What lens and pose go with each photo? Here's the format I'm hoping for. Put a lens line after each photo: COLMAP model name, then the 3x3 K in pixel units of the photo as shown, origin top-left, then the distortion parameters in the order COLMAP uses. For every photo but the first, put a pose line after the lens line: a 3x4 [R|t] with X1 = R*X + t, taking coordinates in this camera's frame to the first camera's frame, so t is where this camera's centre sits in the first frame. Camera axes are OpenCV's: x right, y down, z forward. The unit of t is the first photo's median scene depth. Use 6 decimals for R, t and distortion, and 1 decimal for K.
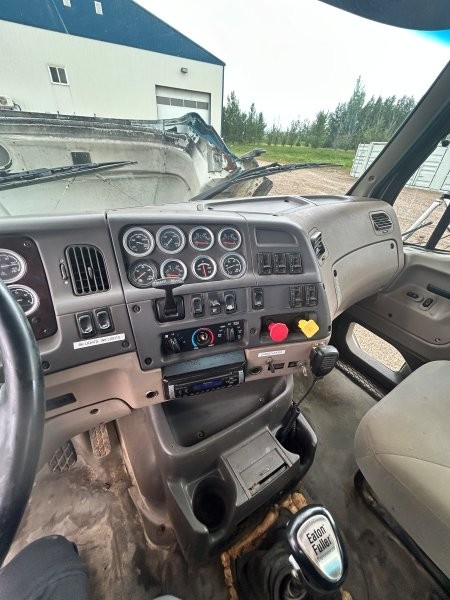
lens RADIAL K [[243.6, 0, 225.0], [0, 243.6, 297.7], [0, 0, 1]] dist [-0.000402, 0.000021]
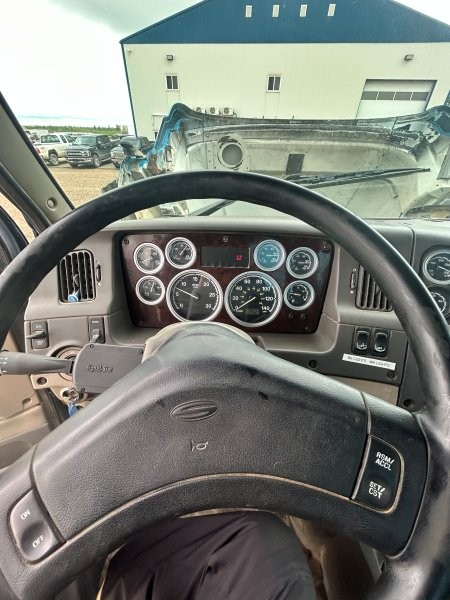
lens RADIAL K [[246.3, 0, 225.0], [0, 246.3, 300.0], [0, 0, 1]] dist [-0.001524, -0.000822]
pose [[0.812484, 0.298163, -0.500968, -0.142202], [-0.297092, 0.951125, 0.084251, 0.009339], [0.501604, 0.080381, 0.861355, -0.028063]]
